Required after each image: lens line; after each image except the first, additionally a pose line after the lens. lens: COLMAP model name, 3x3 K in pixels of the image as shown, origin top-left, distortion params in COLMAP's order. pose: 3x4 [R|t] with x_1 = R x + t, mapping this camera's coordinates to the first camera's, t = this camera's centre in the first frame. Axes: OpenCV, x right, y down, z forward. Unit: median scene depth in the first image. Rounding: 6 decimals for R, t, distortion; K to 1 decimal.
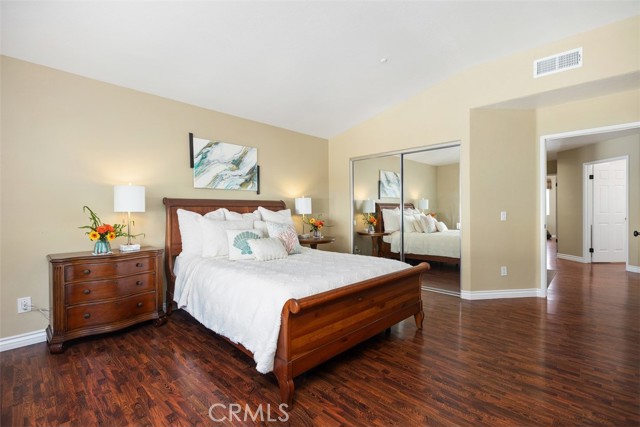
lens RADIAL K [[290.6, 0, 318.8], [0, 290.6, 211.7], [0, 0, 1]] dist [-0.000726, 0.001206]
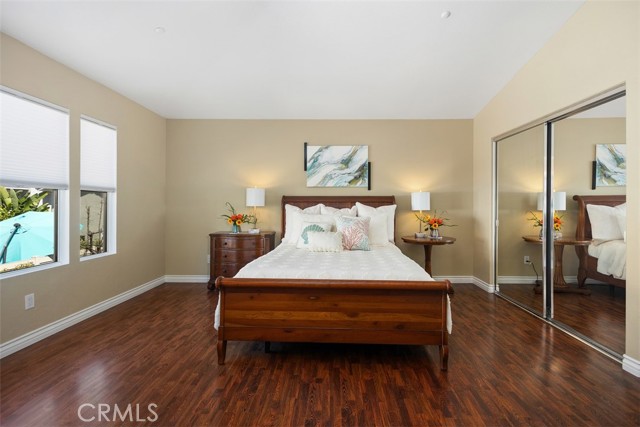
lens RADIAL K [[290.6, 0, 312.8], [0, 290.6, 203.5], [0, 0, 1]] dist [-0.000726, 0.001206]
pose [[0.680350, 0.002162, -0.732884, 0.470015], [-0.008276, 0.999955, -0.004732, -0.006649], [0.732840, 0.009285, 0.680337, 0.181267]]
